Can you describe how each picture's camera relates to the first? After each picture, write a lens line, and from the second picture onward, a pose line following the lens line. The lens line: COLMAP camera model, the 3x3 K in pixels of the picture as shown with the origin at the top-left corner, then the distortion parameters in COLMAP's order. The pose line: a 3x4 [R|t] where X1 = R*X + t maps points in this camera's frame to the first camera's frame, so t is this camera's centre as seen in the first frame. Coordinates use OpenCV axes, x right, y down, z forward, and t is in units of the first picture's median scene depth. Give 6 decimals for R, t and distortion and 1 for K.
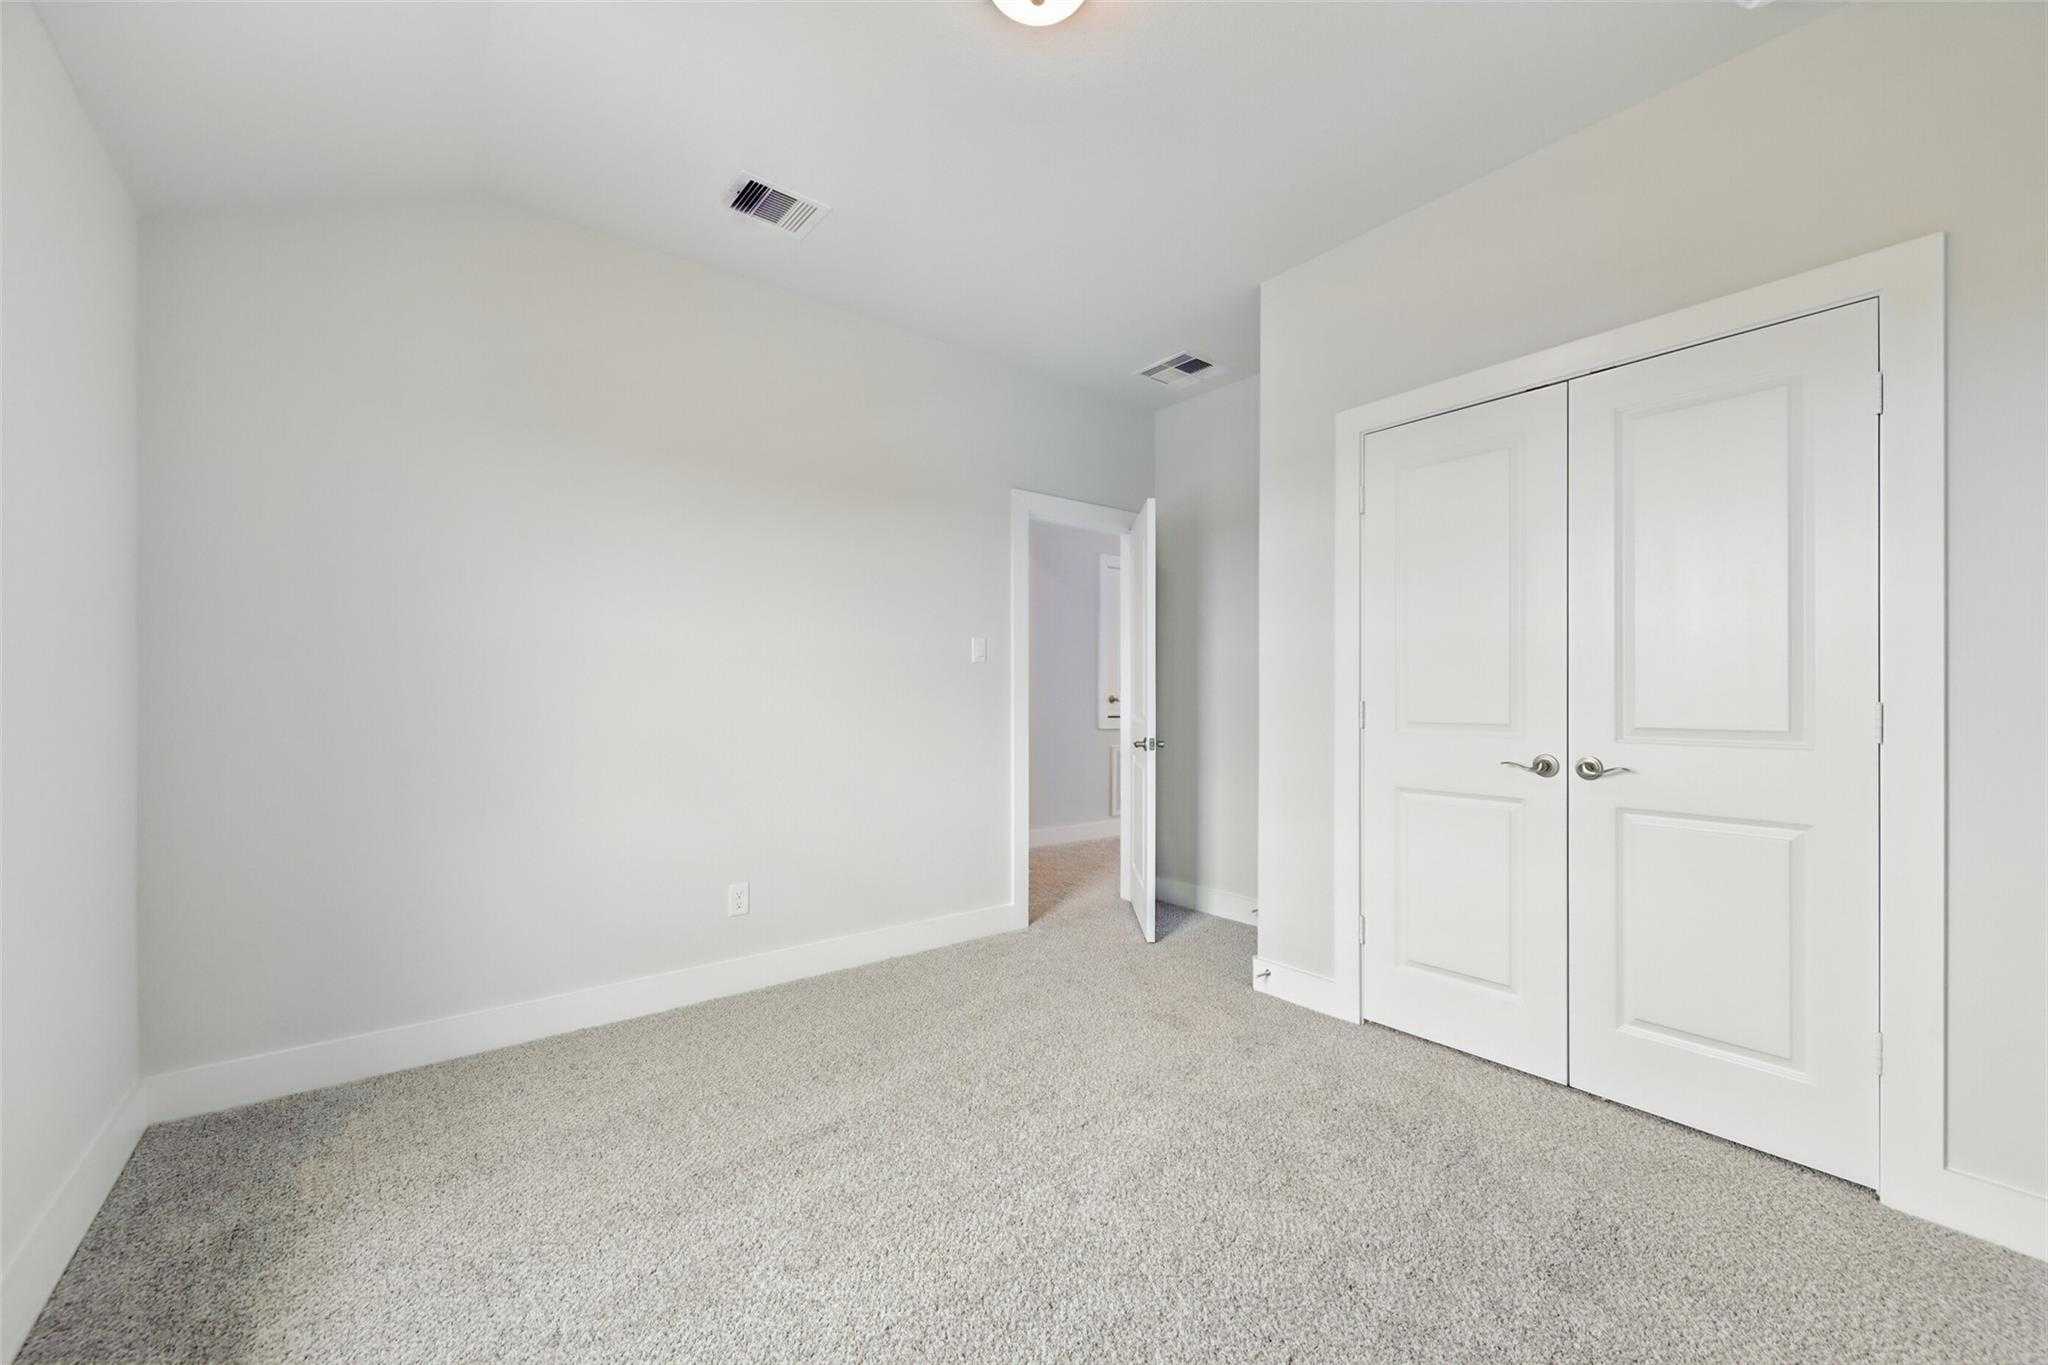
lens RADIAL K [[827.7, 0, 1062.1], [0, 827.7, 700.6], [0, 0, 1]] dist [-0.001552, -0.000067]
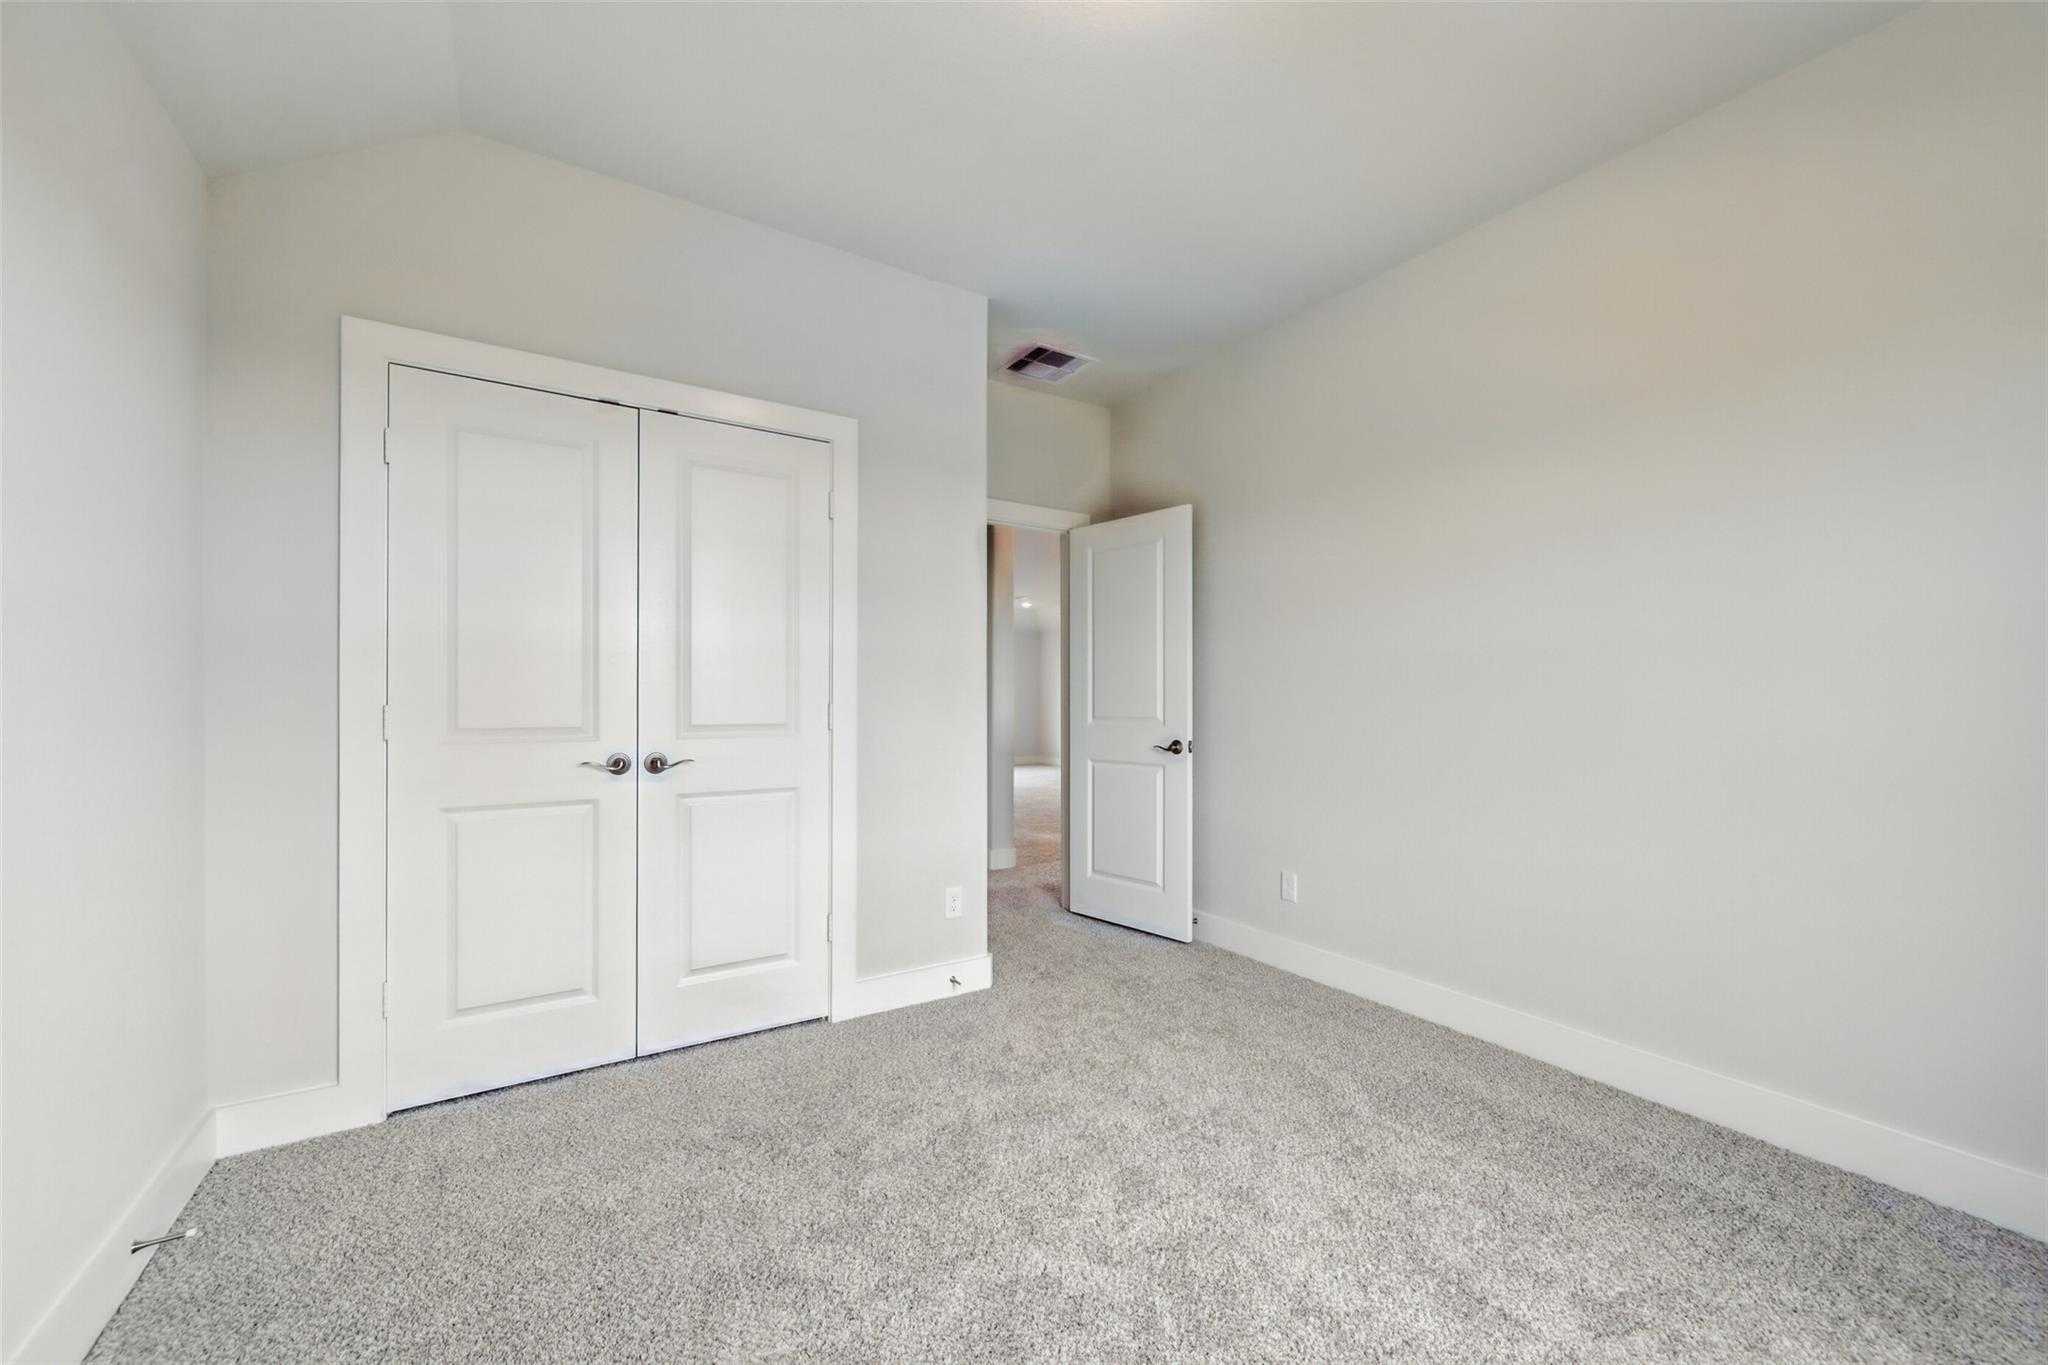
lens RADIAL K [[774.2, 0, 1022.9], [0, 774.2, 698.5], [0, 0, 1]] dist [-0.000930, -0.000067]
pose [[0.117212, -0.001740, 0.993105, -0.345695], [0.002750, 0.999995, 0.001427, -0.005916], [-0.993103, 0.002564, 0.117216, 0.379003]]
